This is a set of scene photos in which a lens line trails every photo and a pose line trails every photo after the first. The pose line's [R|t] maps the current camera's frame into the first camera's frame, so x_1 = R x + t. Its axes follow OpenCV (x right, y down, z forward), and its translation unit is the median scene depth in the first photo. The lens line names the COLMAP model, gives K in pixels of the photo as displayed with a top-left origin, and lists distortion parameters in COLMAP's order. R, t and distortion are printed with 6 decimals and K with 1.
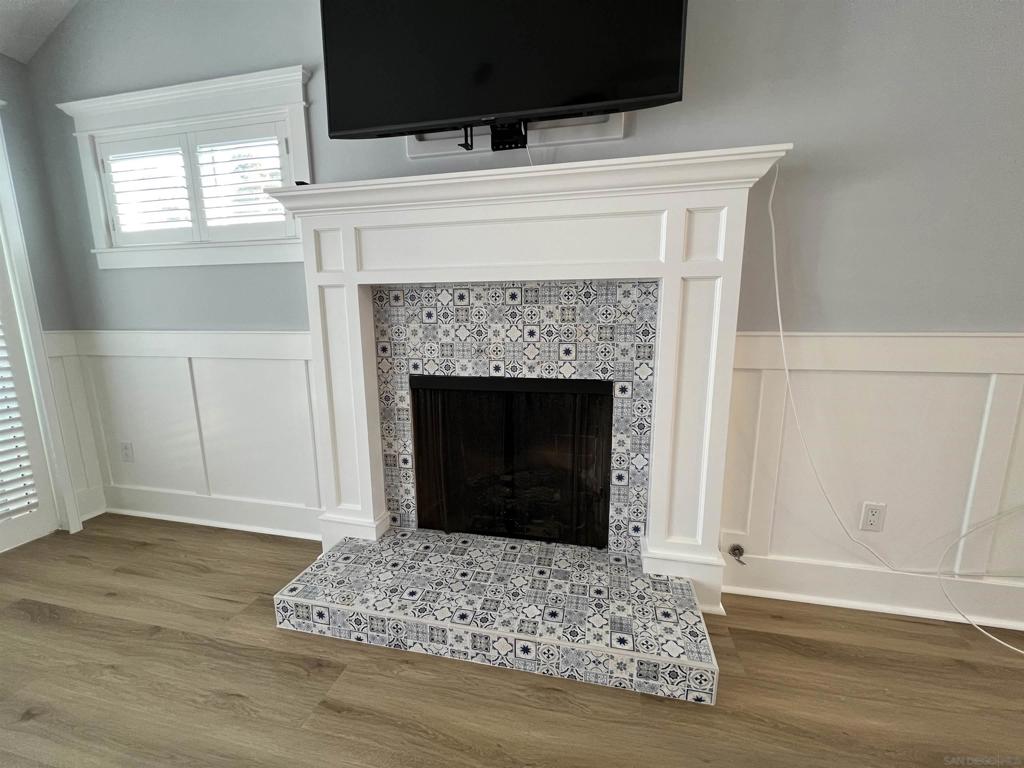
lens RADIAL K [[410.7, 0, 512.5], [0, 410.7, 390.2], [0, 0, 1]] dist [-0.002452, 0.000254]
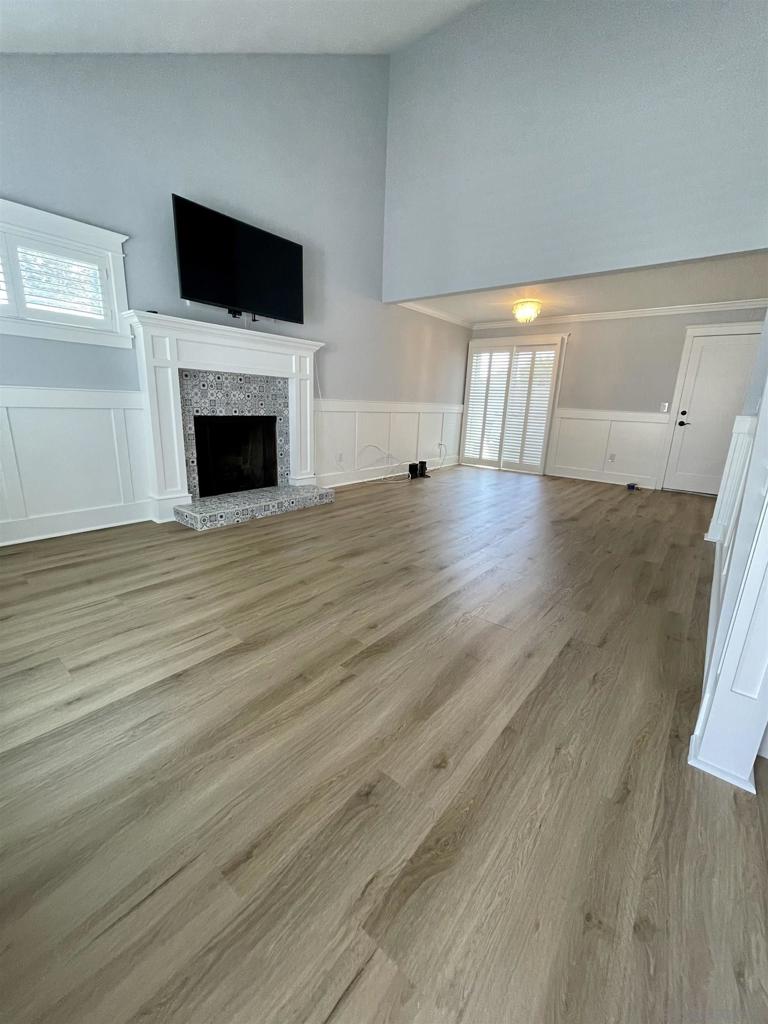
lens RADIAL K [[408.9, 0, 385.5], [0, 408.9, 511.1], [0, 0, 1]] dist [-0.003852, 0.000562]
pose [[0.448280, -0.209701, 0.868948, -1.802503], [0.108778, 0.977667, 0.179821, 0.173391], [-0.887250, 0.013912, 0.461079, -0.790971]]
